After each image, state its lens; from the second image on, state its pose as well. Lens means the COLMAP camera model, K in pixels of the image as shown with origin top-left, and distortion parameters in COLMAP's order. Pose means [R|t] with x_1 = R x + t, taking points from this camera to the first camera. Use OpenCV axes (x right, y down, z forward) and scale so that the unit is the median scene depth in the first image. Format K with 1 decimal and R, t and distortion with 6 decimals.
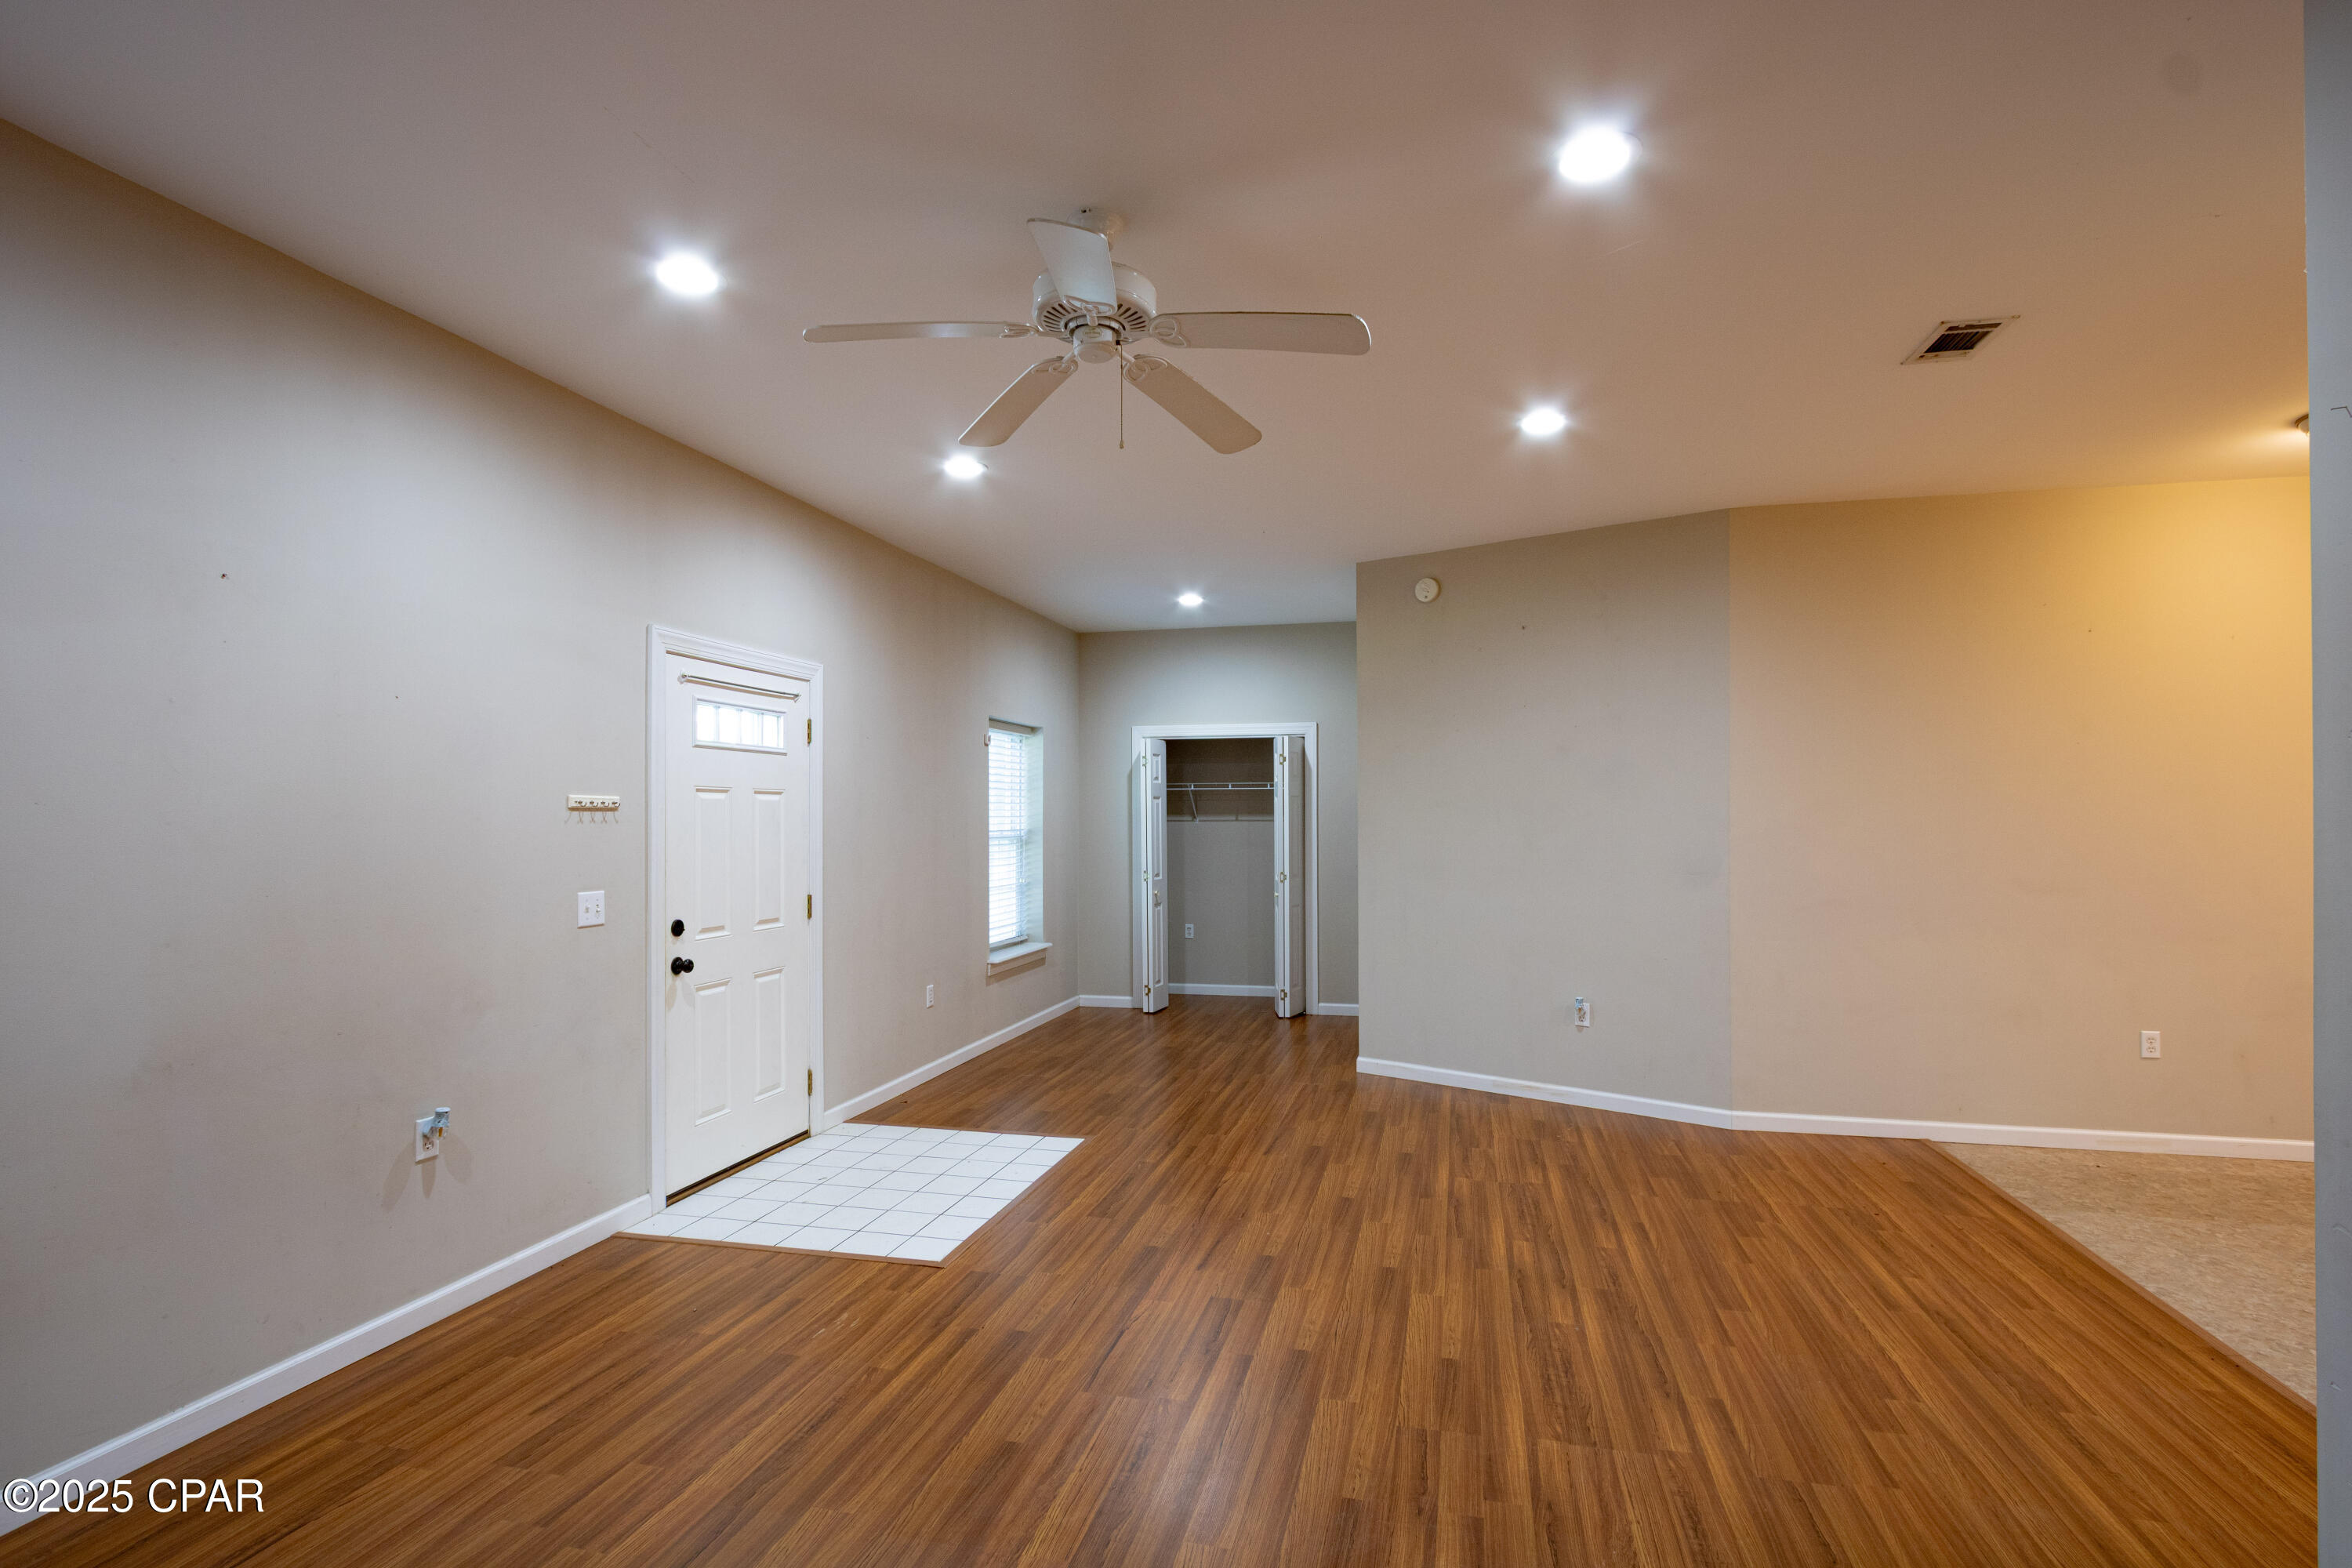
lens RADIAL K [[1099.5, 0, 1177.1], [0, 1099.5, 794.5], [0, 0, 1]] dist [-0.015729, 0.000166]
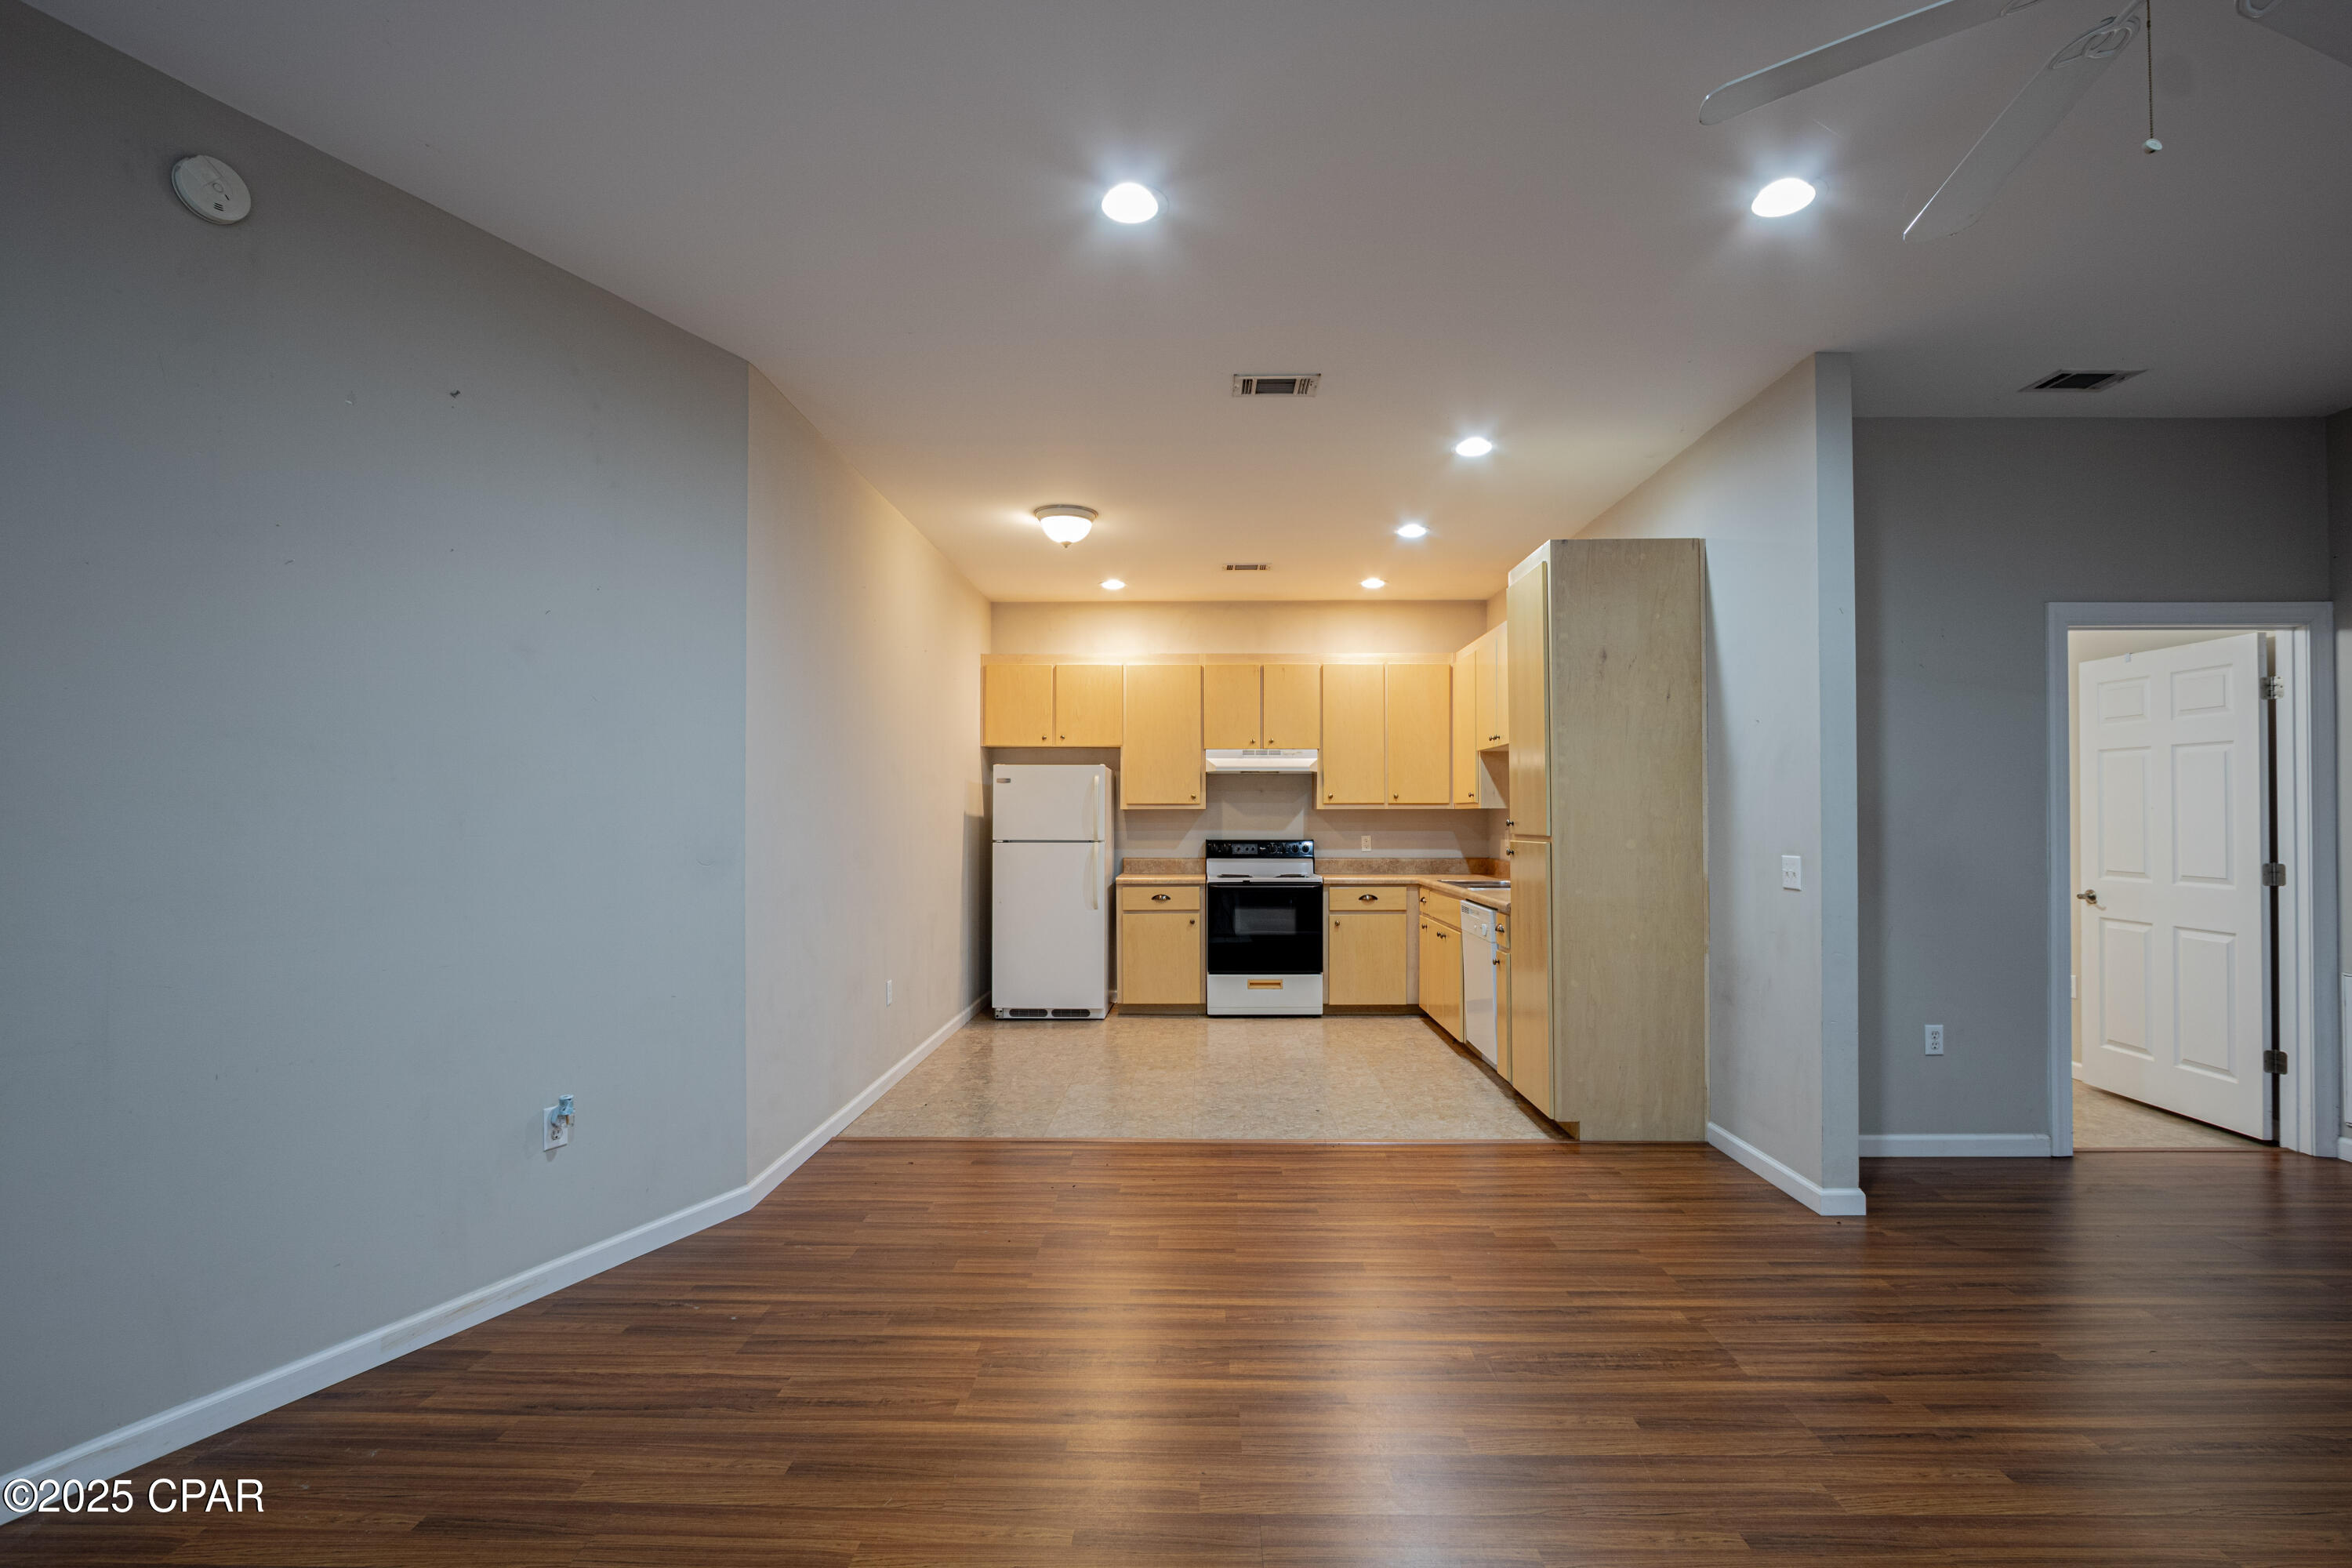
lens RADIAL K [[1099.5, 0, 1177.4], [0, 1099.5, 797.8], [0, 0, 1]] dist [-0.015729, 0.000166]
pose [[-0.233912, 0.018016, 0.972091, -0.493477], [-0.015572, 0.999631, -0.022273, 0.077239], [-0.972133, -0.020347, -0.233545, 1.610909]]
